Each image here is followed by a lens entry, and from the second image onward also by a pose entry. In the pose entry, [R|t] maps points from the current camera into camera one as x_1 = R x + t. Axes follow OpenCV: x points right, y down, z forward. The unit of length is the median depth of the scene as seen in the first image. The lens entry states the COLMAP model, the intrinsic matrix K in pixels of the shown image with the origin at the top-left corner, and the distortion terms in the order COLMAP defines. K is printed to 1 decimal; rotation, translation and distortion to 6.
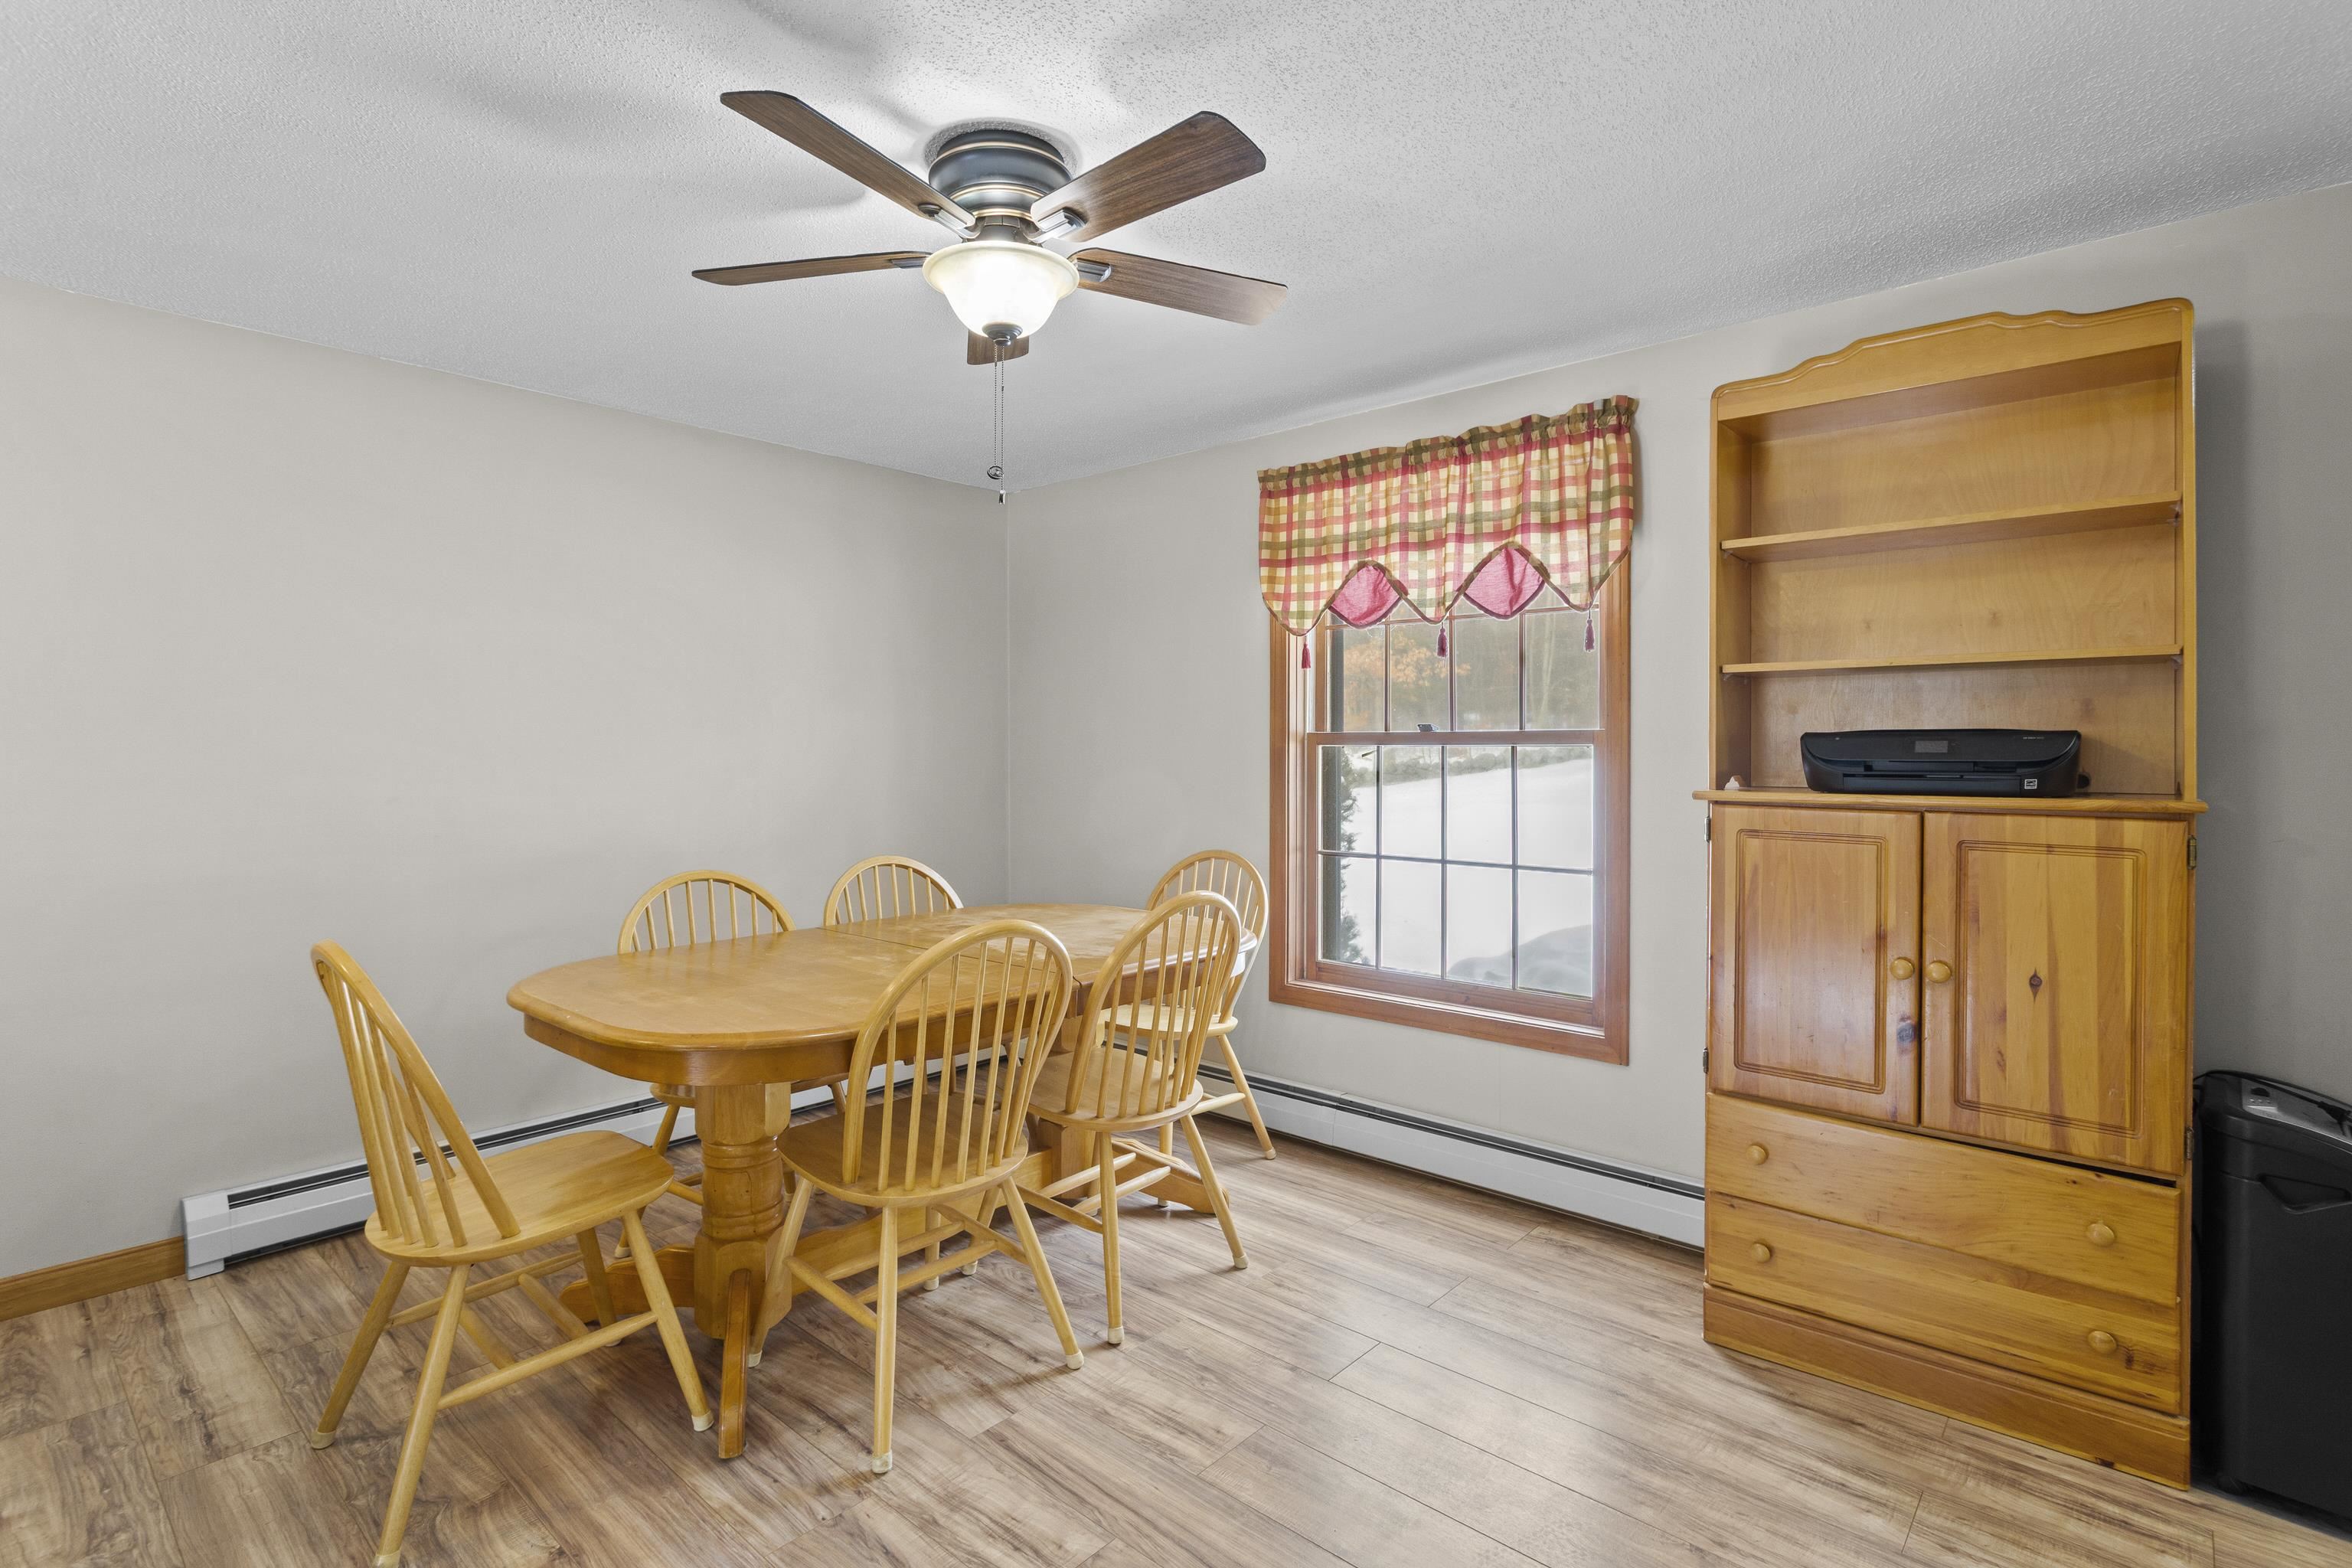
lens RADIAL K [[1128.0, 0, 1195.2], [0, 1128.0, 753.5], [0, 0, 1]] dist [0.002316, -0.000184]
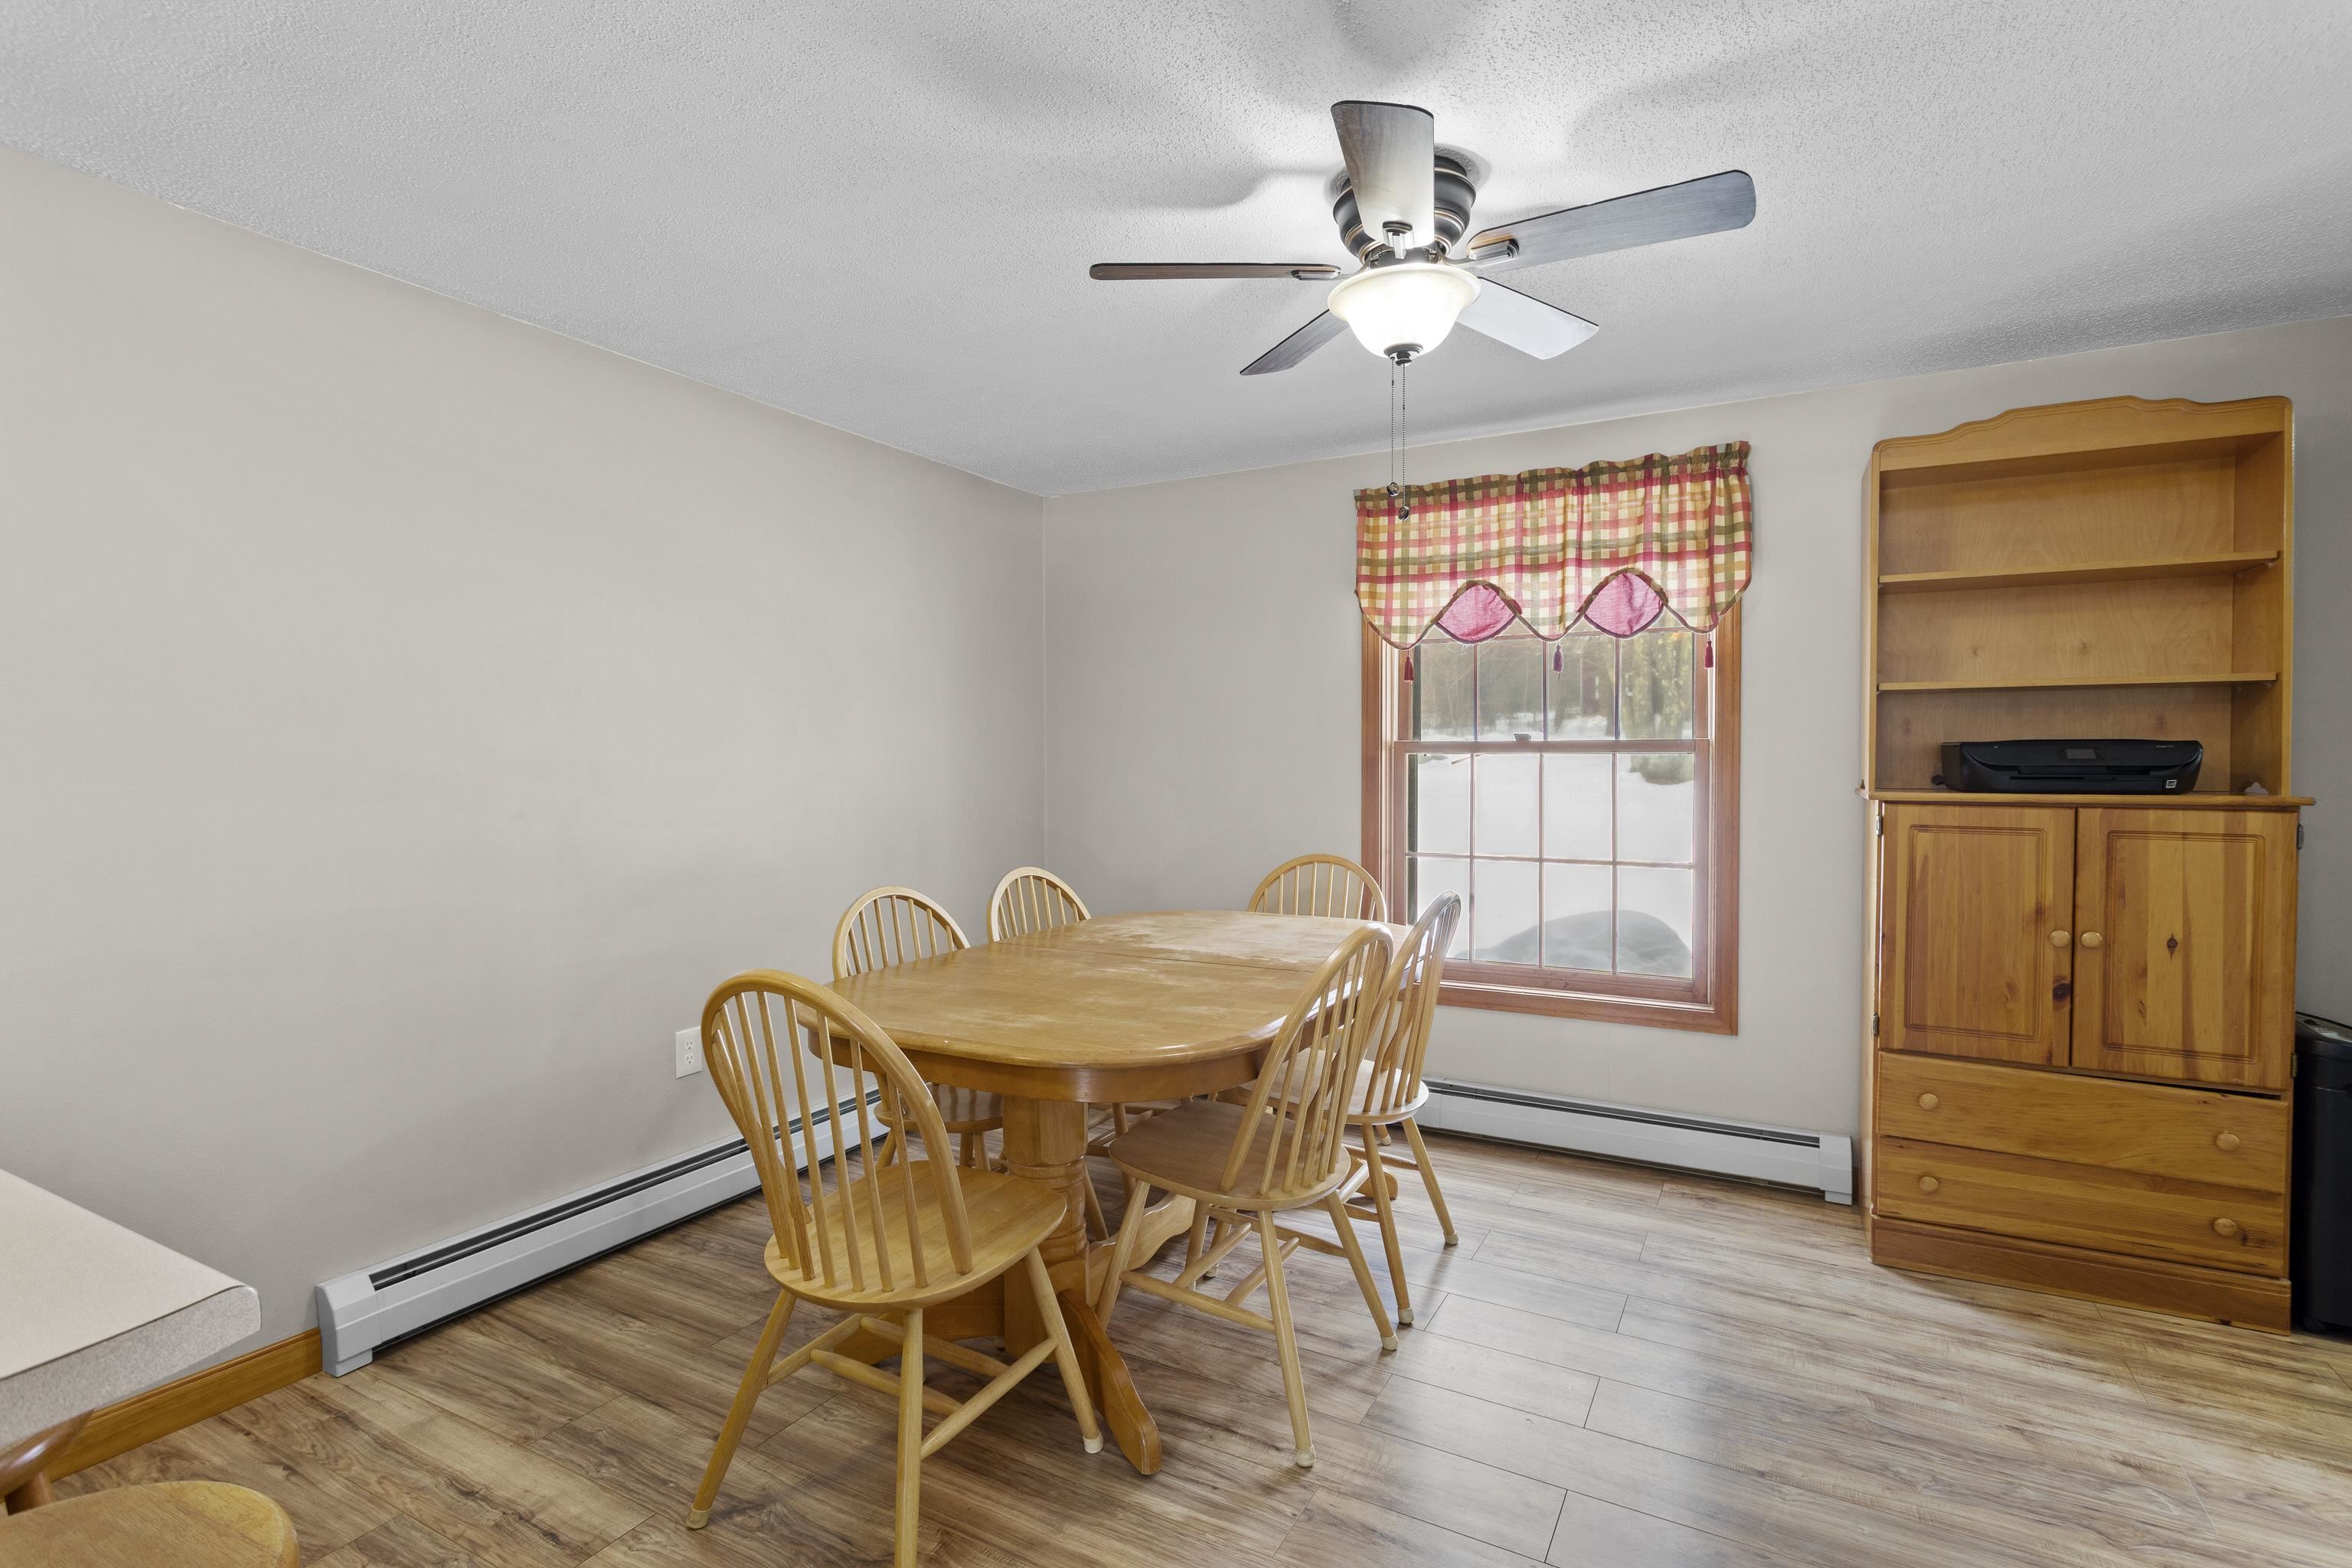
lens RADIAL K [[1116.2, 0, 1186.9], [0, 1116.2, 777.4], [0, 0, 1]] dist [-0.000817, 0.001622]
pose [[0.976195, -0.007396, 0.216767, -0.385682], [0.004017, 0.999864, 0.016025, -0.002678], [-0.216856, -0.014772, 0.976092, 0.028889]]
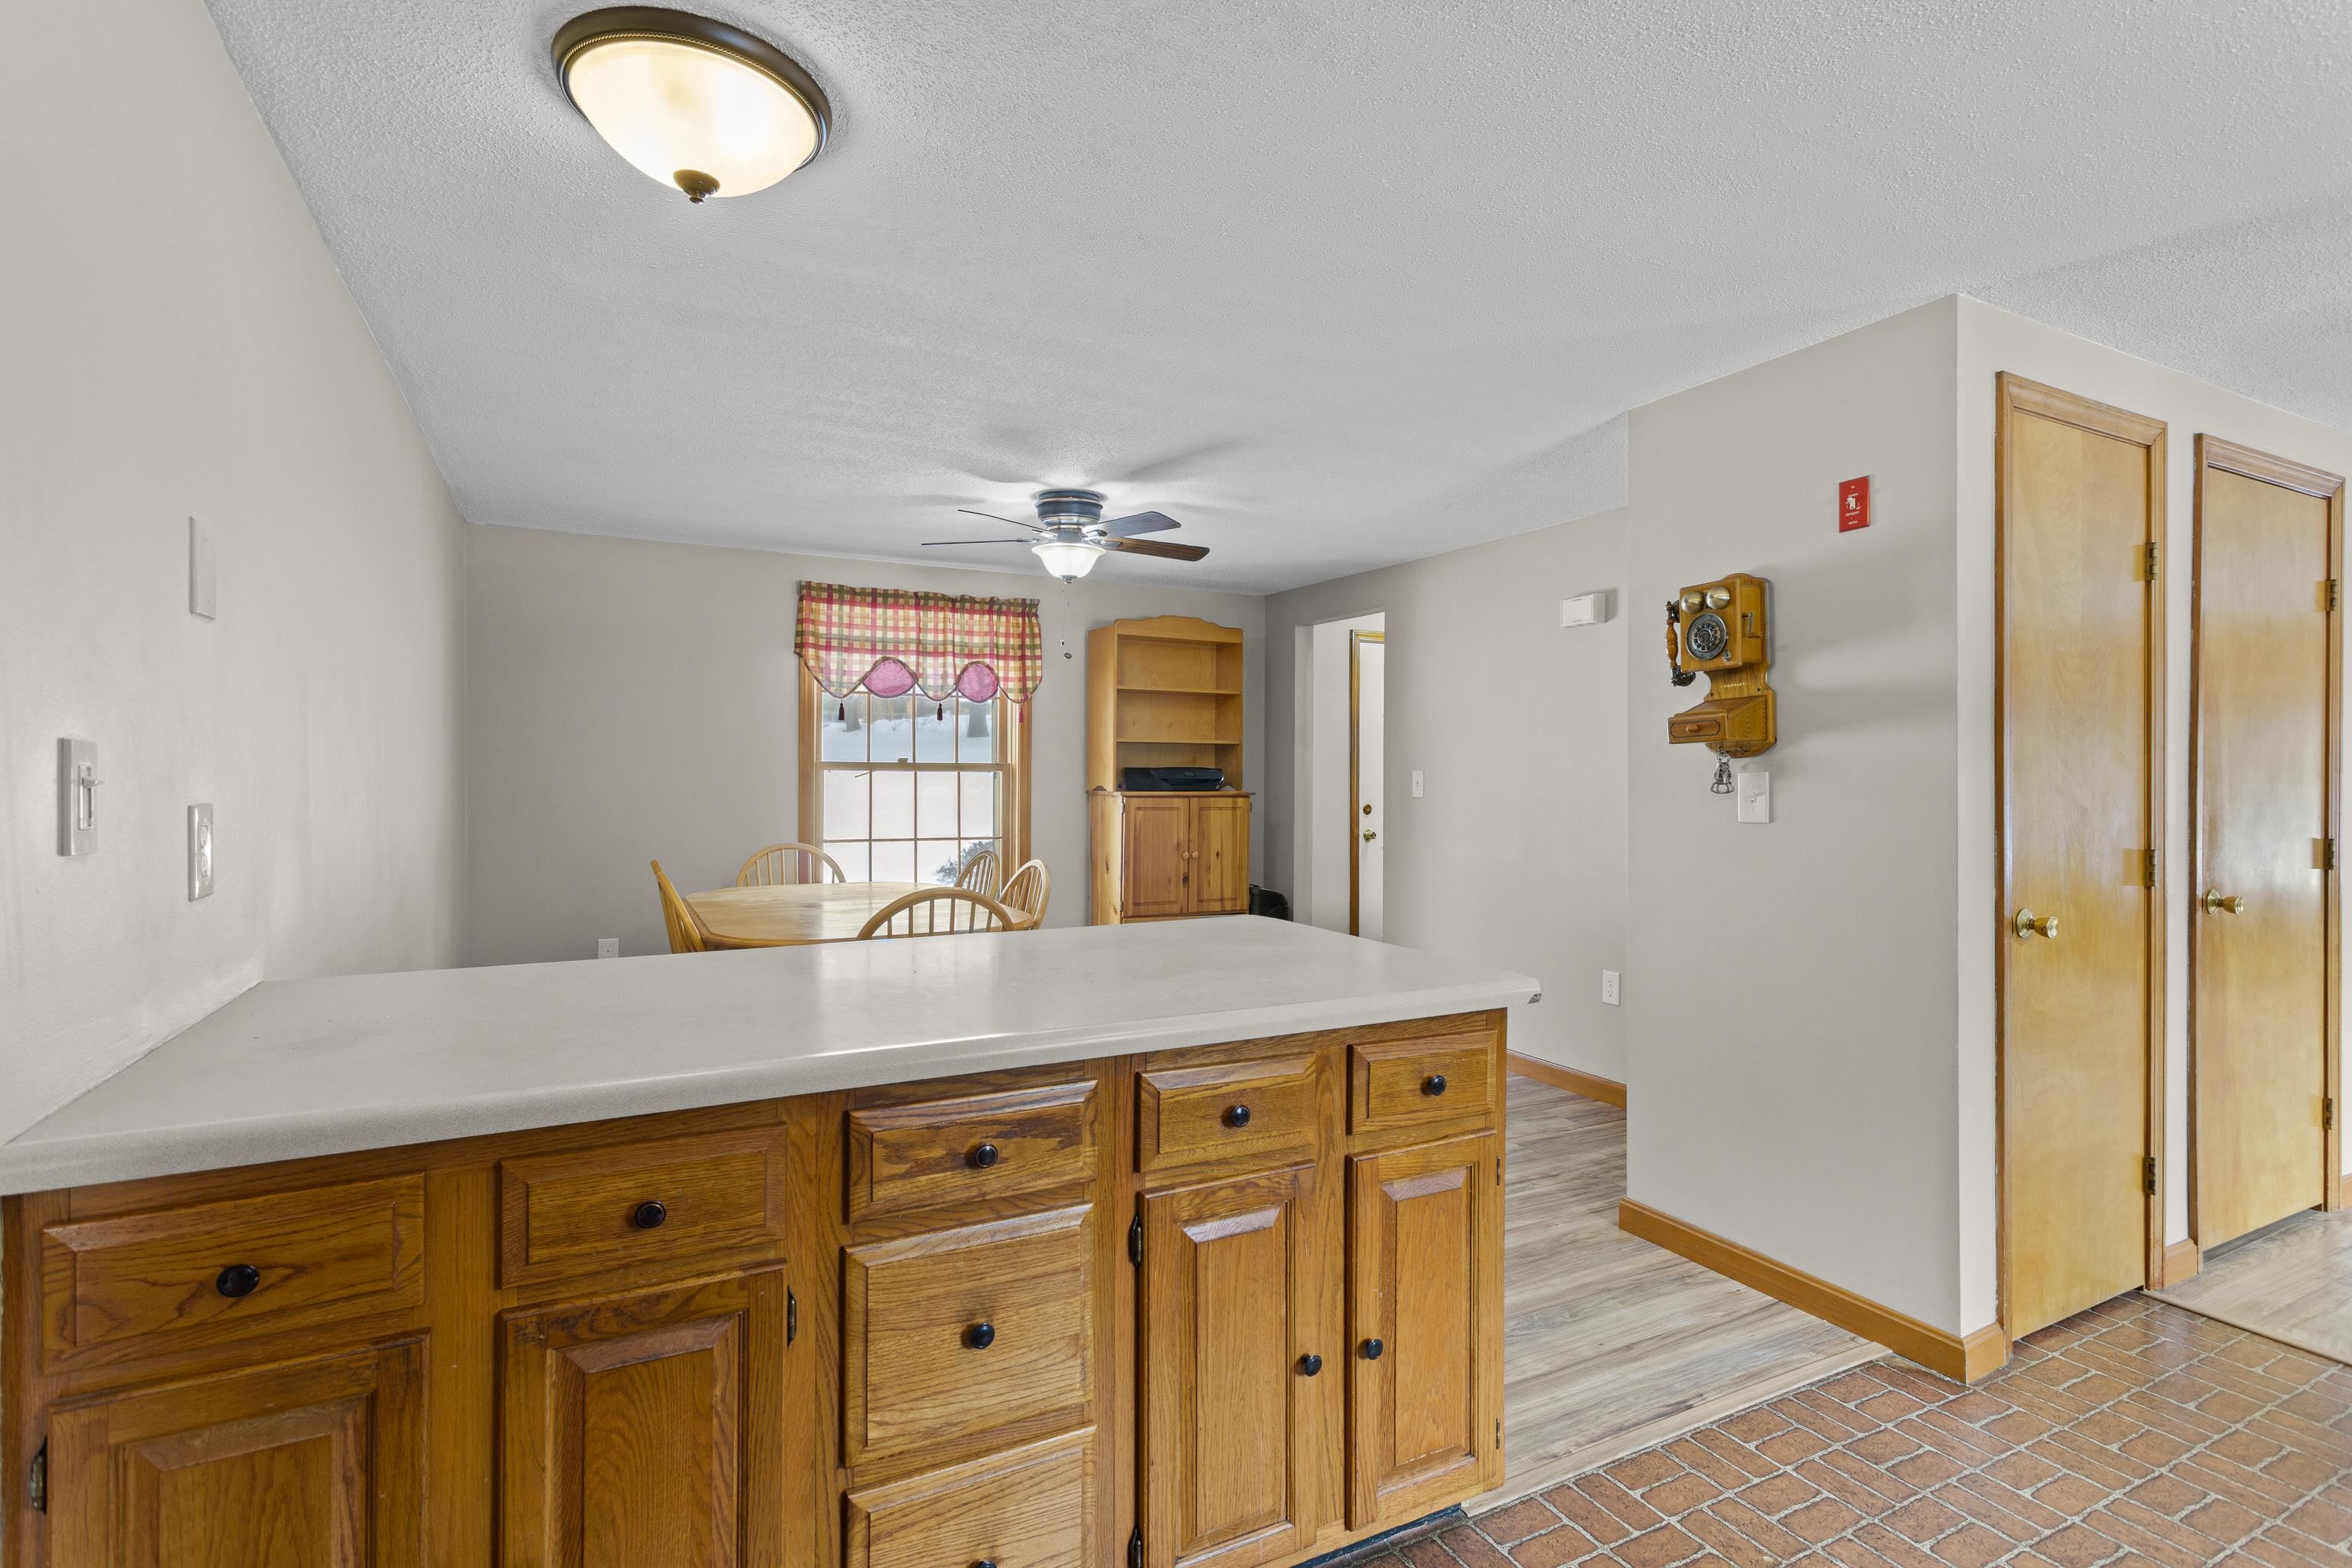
lens RADIAL K [[1116.2, 0, 1186.9], [0, 1116.2, 777.4], [0, 0, 1]] dist [-0.000817, 0.001622]
pose [[0.352091, -0.004973, 0.935953, -1.334572], [-0.002231, 0.999979, 0.006152, -0.009561], [-0.935963, -0.004255, 0.352072, 0.040204]]
